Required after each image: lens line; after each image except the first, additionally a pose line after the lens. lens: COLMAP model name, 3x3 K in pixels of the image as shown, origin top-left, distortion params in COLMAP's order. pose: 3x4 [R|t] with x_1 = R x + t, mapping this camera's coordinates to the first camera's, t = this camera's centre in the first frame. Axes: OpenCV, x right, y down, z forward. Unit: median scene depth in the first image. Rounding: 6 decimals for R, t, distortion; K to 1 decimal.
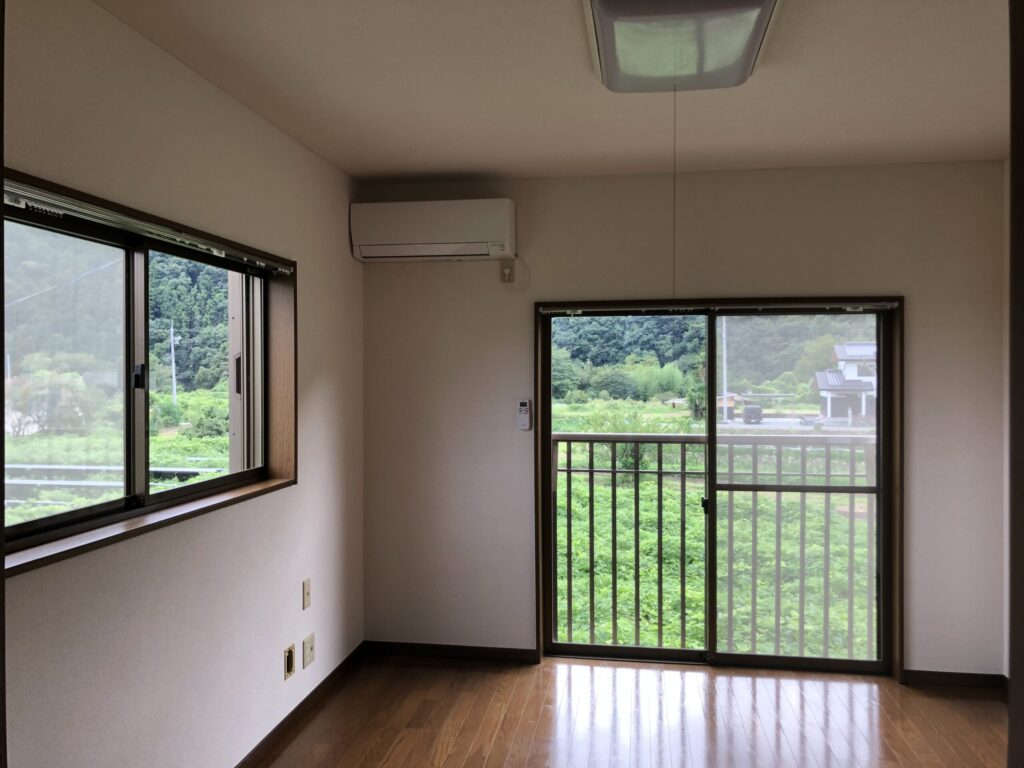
lens RADIAL K [[840.9, 0, 512.0], [0, 840.9, 384.0], [0, 0, 1]] dist [-0.010221, -0.007380]
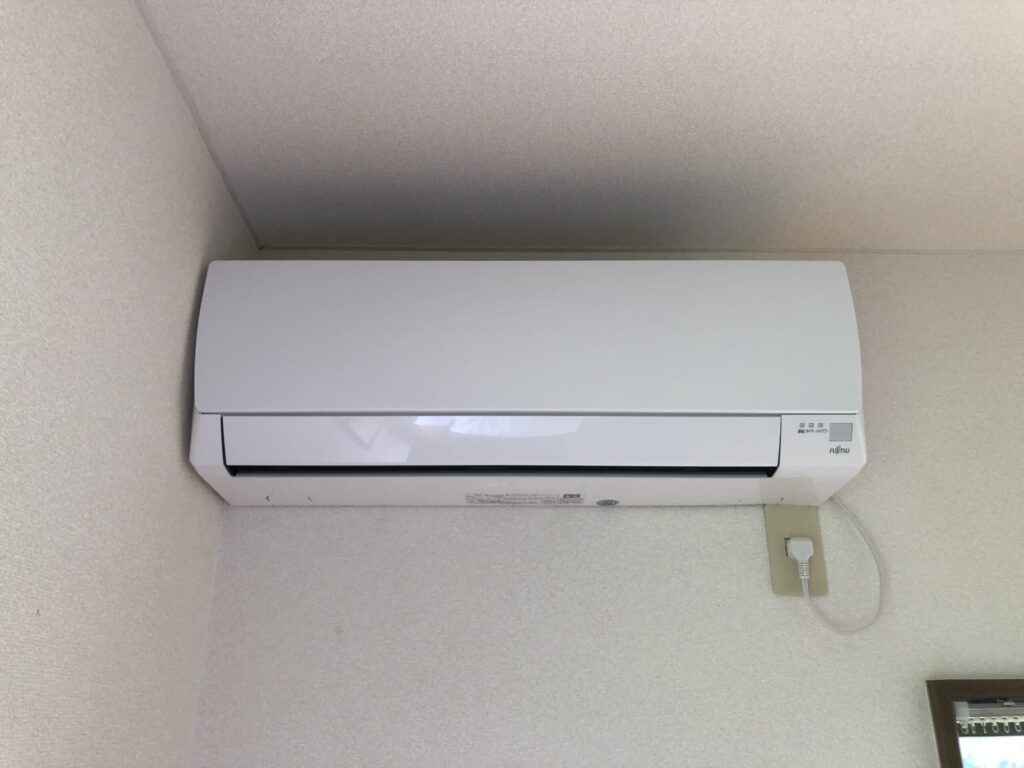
lens RADIAL K [[840.9, 0, 512.0], [0, 840.9, 384.0], [0, 0, 1]] dist [-0.010221, -0.007380]
pose [[0.984349, 0.069119, 0.162109, -0.140451], [0.001303, 0.916995, -0.398896, -0.078823], [-0.176224, 0.392864, 0.902554, 0.769762]]
